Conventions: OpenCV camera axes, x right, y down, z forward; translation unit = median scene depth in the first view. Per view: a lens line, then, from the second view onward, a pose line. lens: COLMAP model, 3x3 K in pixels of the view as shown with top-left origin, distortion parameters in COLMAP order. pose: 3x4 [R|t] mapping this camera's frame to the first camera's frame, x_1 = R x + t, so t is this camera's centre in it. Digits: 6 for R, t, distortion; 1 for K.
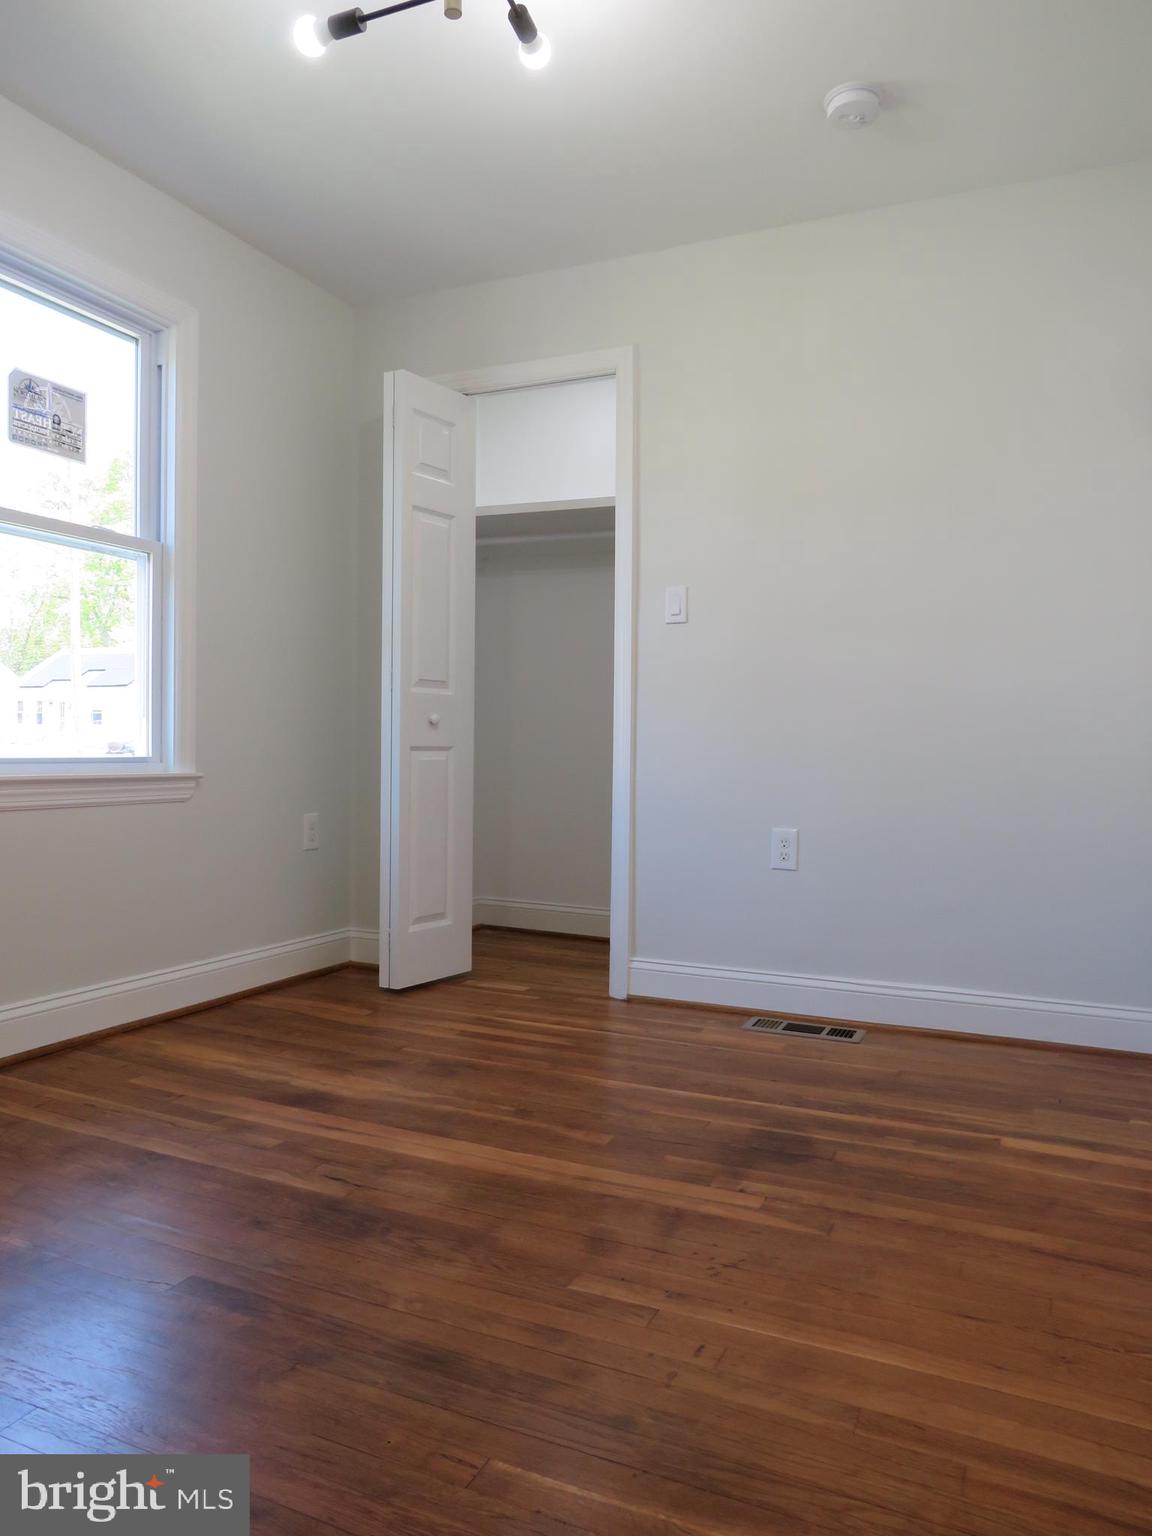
lens RADIAL K [[1080.2, 0, 569.6], [0, 1080.2, 761.4], [0, 0, 1]] dist [-0.046203, 0.031499]
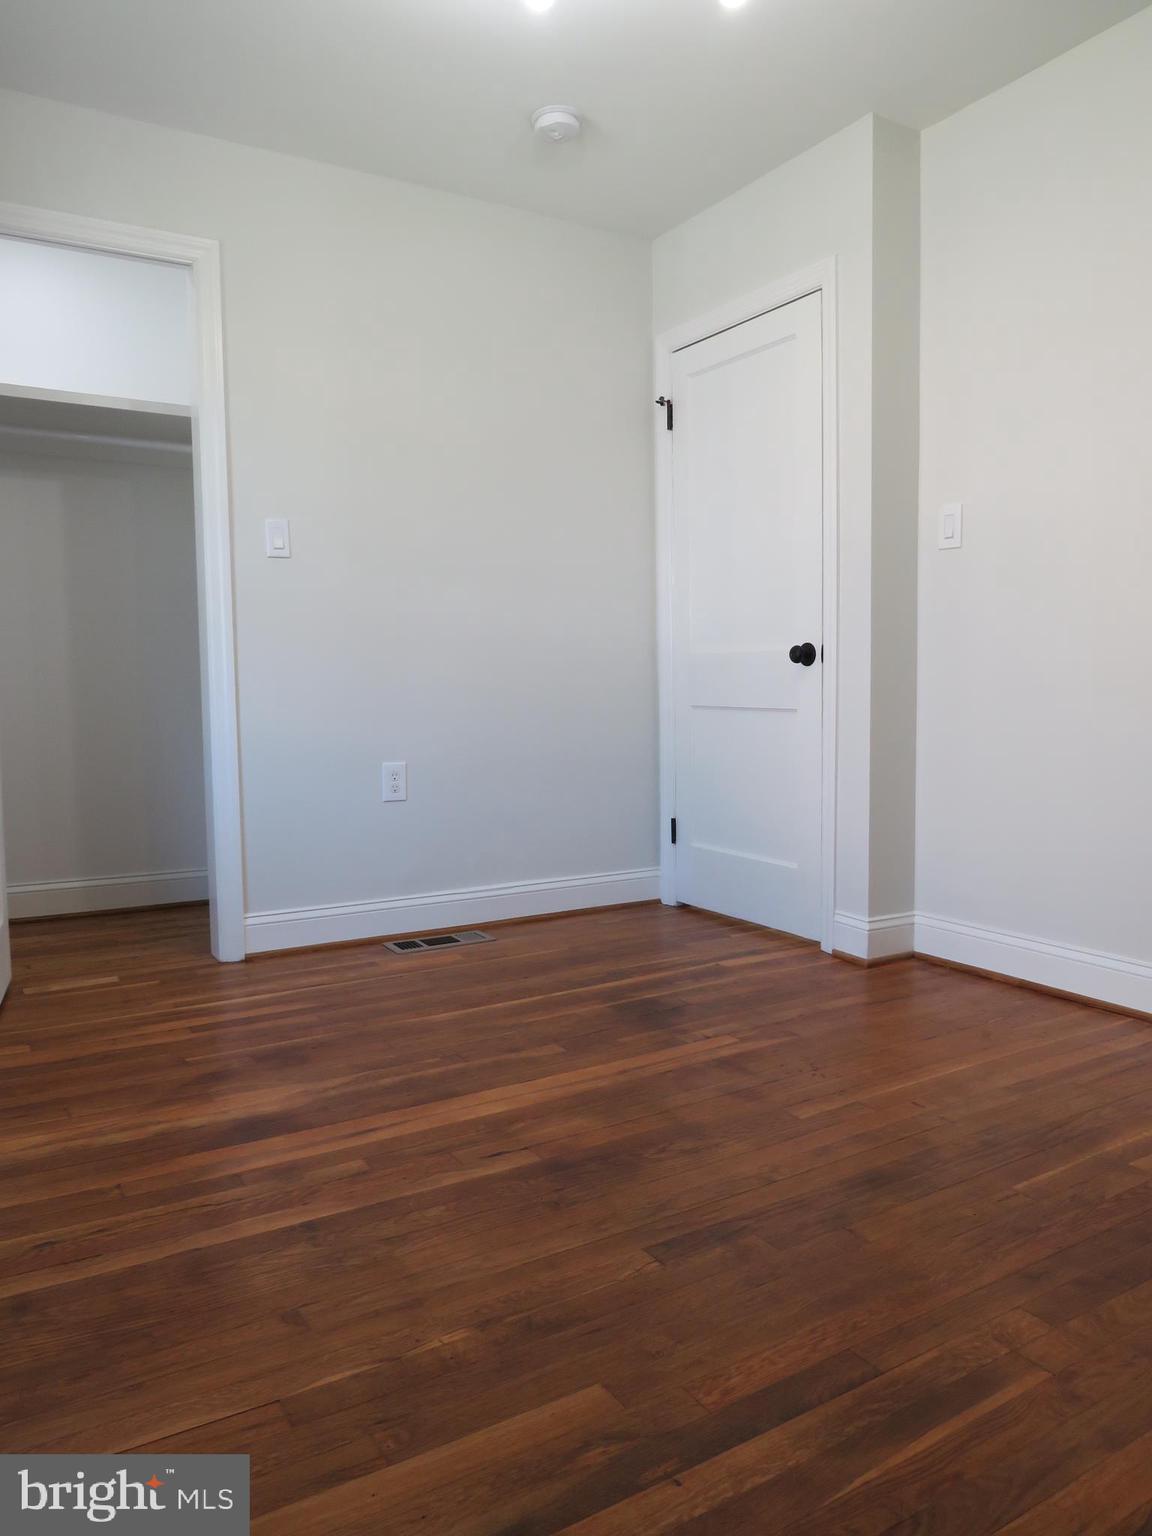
lens RADIAL K [[1080.2, 0, 569.6], [0, 1080.2, 761.4], [0, 0, 1]] dist [-0.046203, 0.031499]
pose [[0.552710, -0.078593, 0.829660, -0.760951], [0.026552, 0.996698, 0.076728, -0.020243], [-0.832951, -0.020380, 0.552972, 0.350362]]
